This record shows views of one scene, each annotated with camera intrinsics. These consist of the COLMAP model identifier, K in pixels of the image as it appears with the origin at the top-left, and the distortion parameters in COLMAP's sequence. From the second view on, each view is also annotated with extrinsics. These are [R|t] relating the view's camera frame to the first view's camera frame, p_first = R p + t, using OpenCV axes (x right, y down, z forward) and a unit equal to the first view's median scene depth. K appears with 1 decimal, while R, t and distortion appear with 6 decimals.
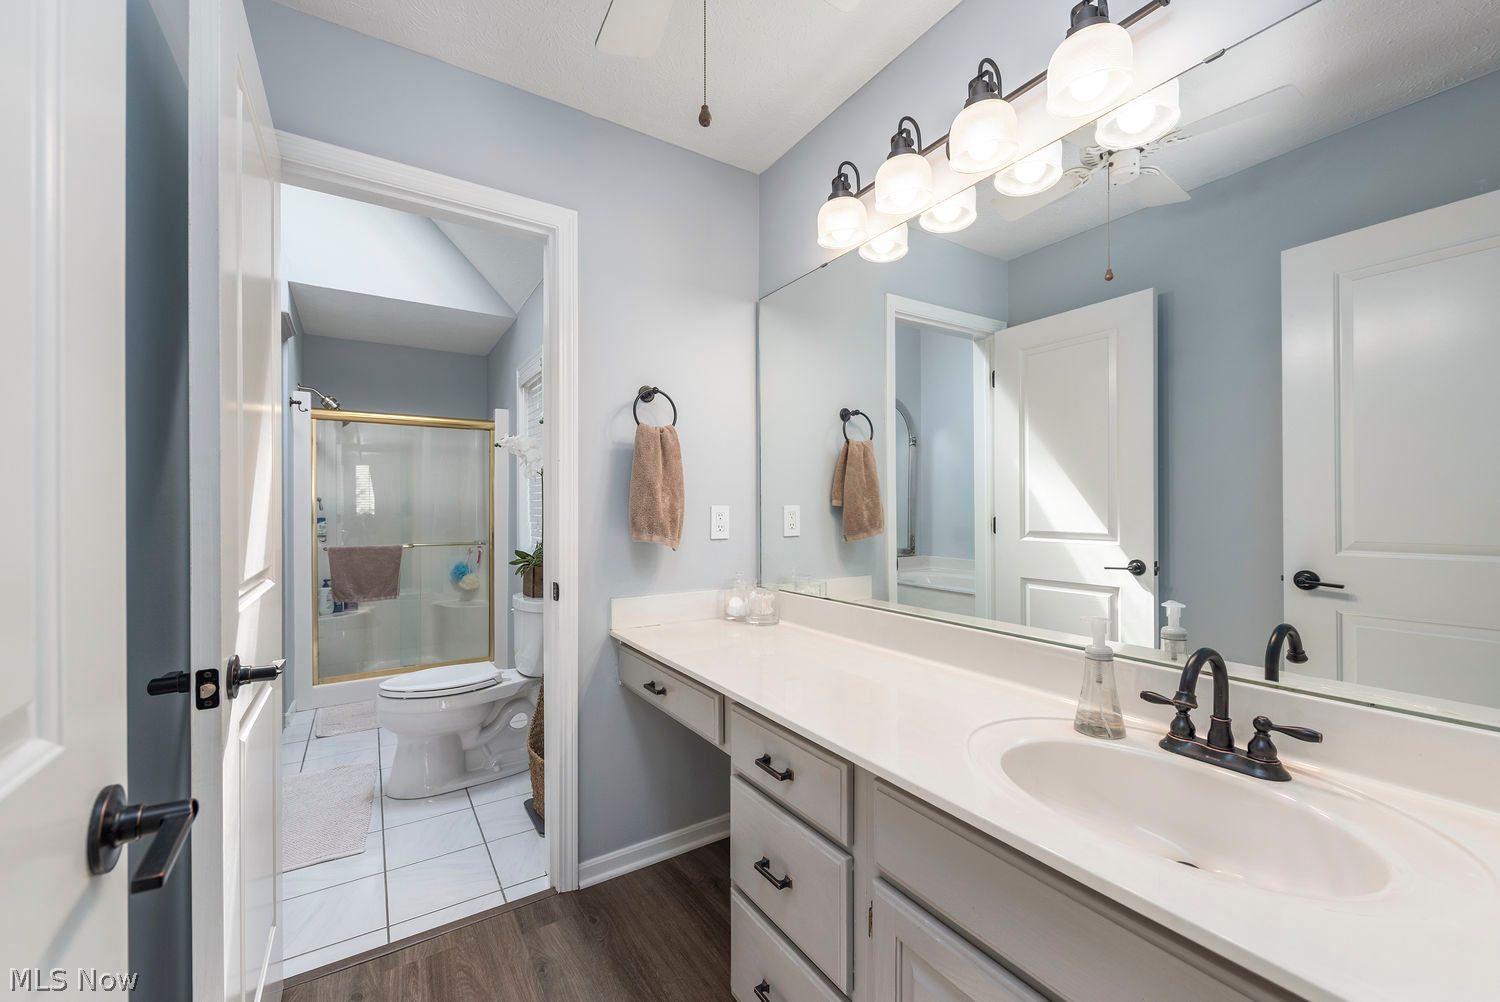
lens RADIAL K [[598.6, 0, 746.8], [0, 598.6, 508.5], [0, 0, 1]] dist [0.004122, -0.001855]
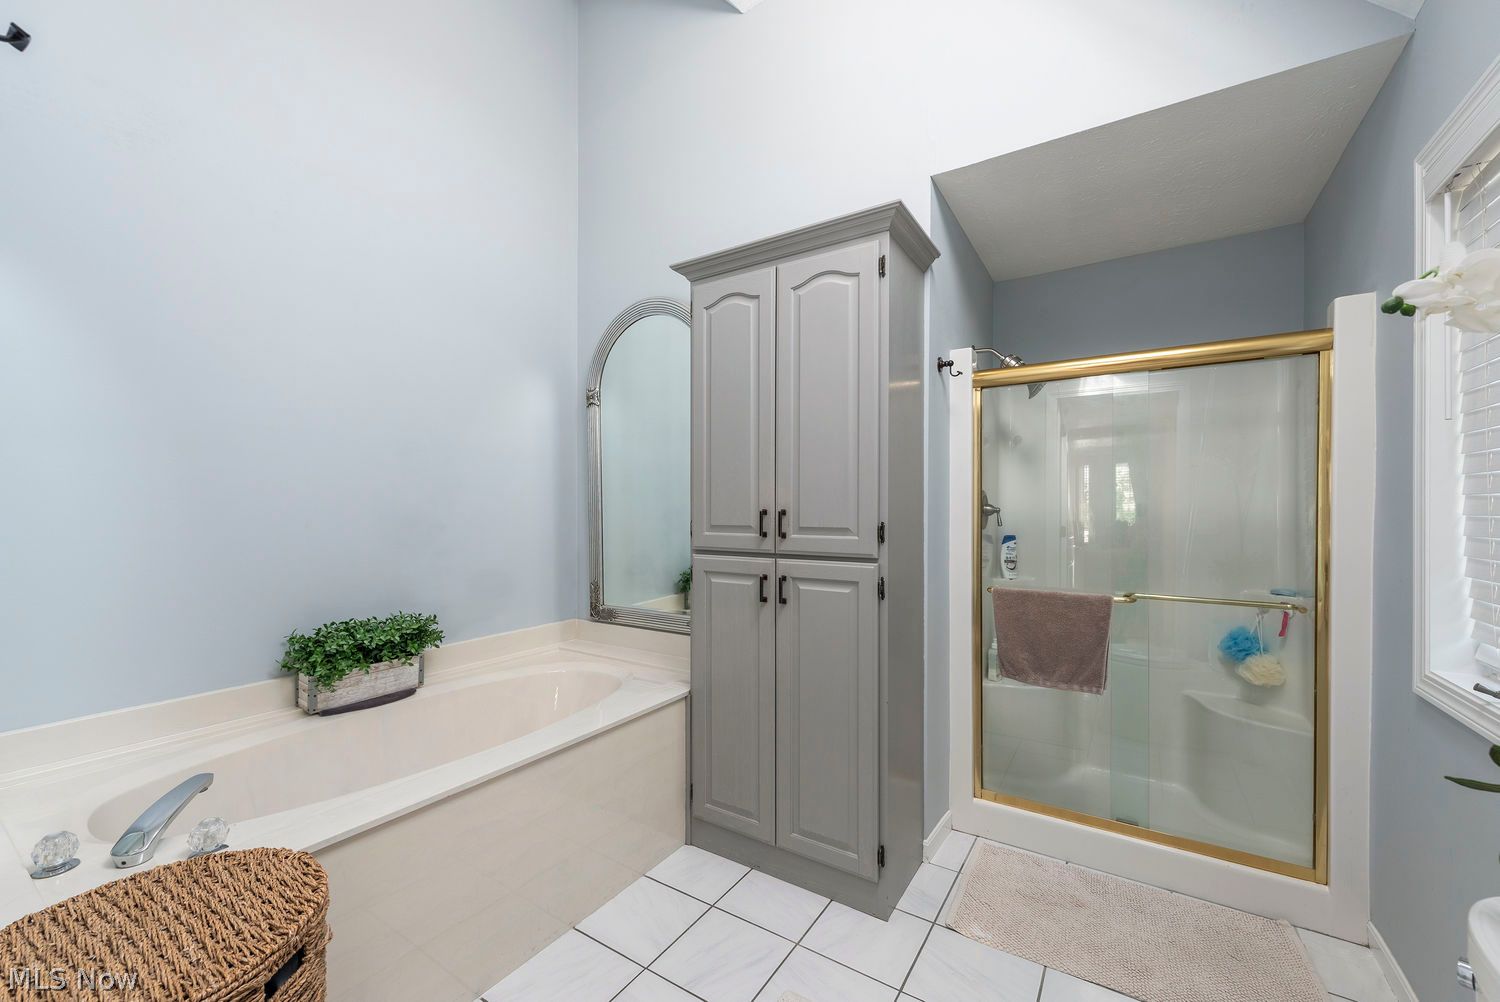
lens RADIAL K [[598.6, 0, 754.1], [0, 598.6, 505.9], [0, 0, 1]] dist [0.004122, -0.001855]
pose [[0.417157, -0.000182, -0.908835, -0.182010], [-0.004726, 0.999986, -0.002370, -0.014161], [0.908822, 0.005283, 0.417150, 0.400212]]
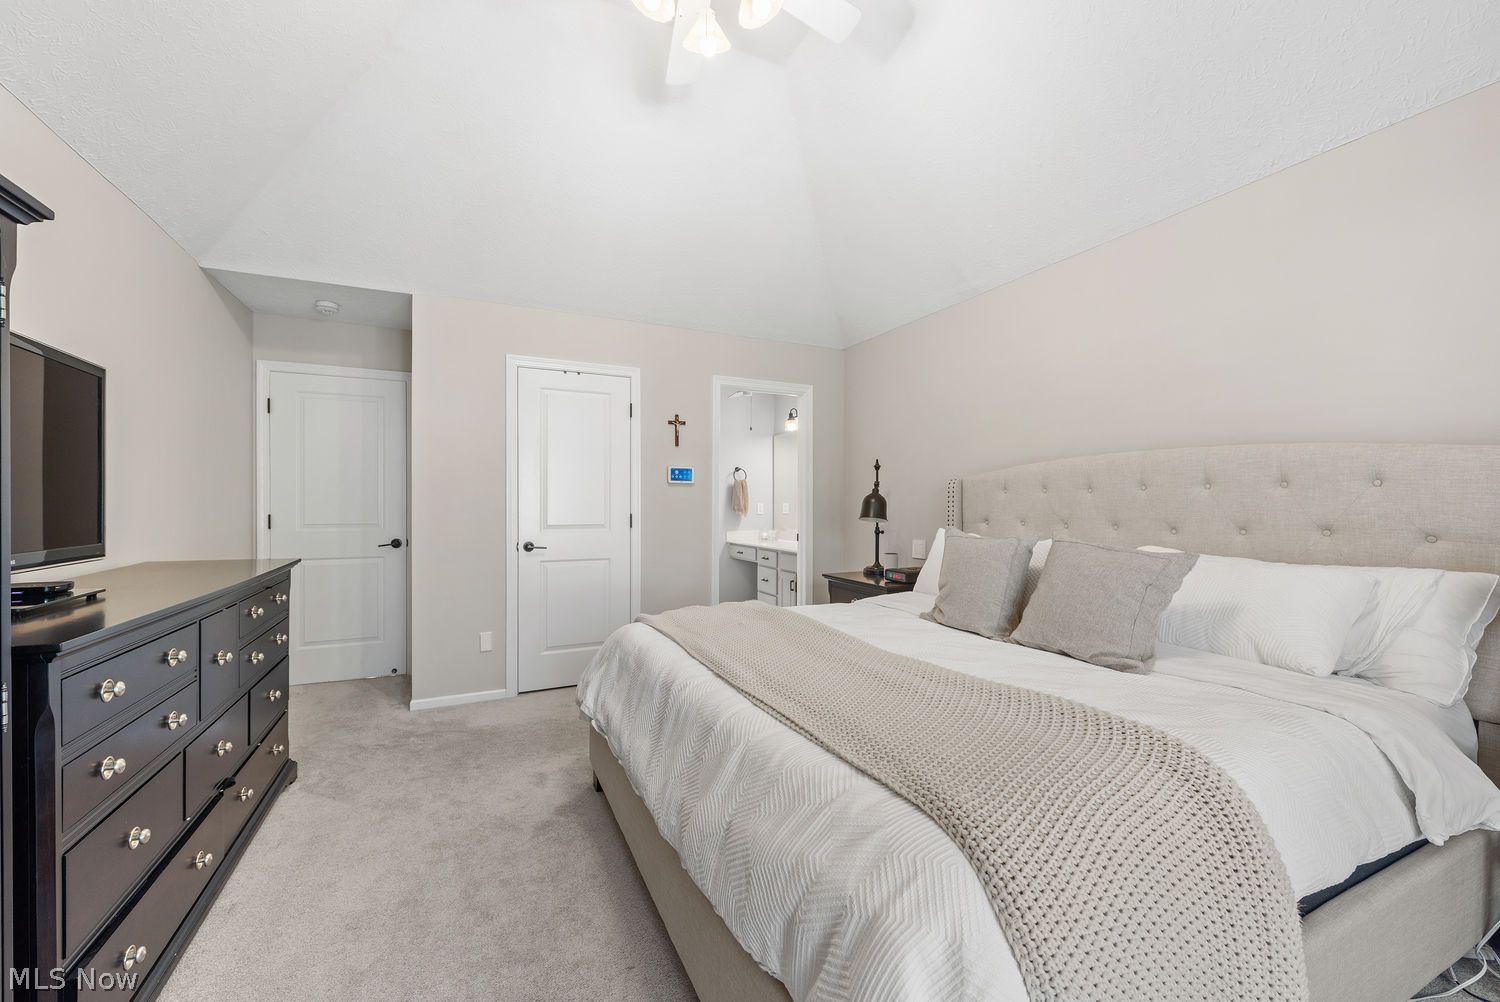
lens RADIAL K [[598.6, 0, 753.9], [0, 598.6, 501.6], [0, 0, 1]] dist [0.004122, -0.001855]
pose [[0.993326, 0.005612, -0.115201, 0.540167], [-0.006255, 0.999967, -0.005219, 0.002758], [0.115168, 0.005905, 0.993329, -4.029974]]
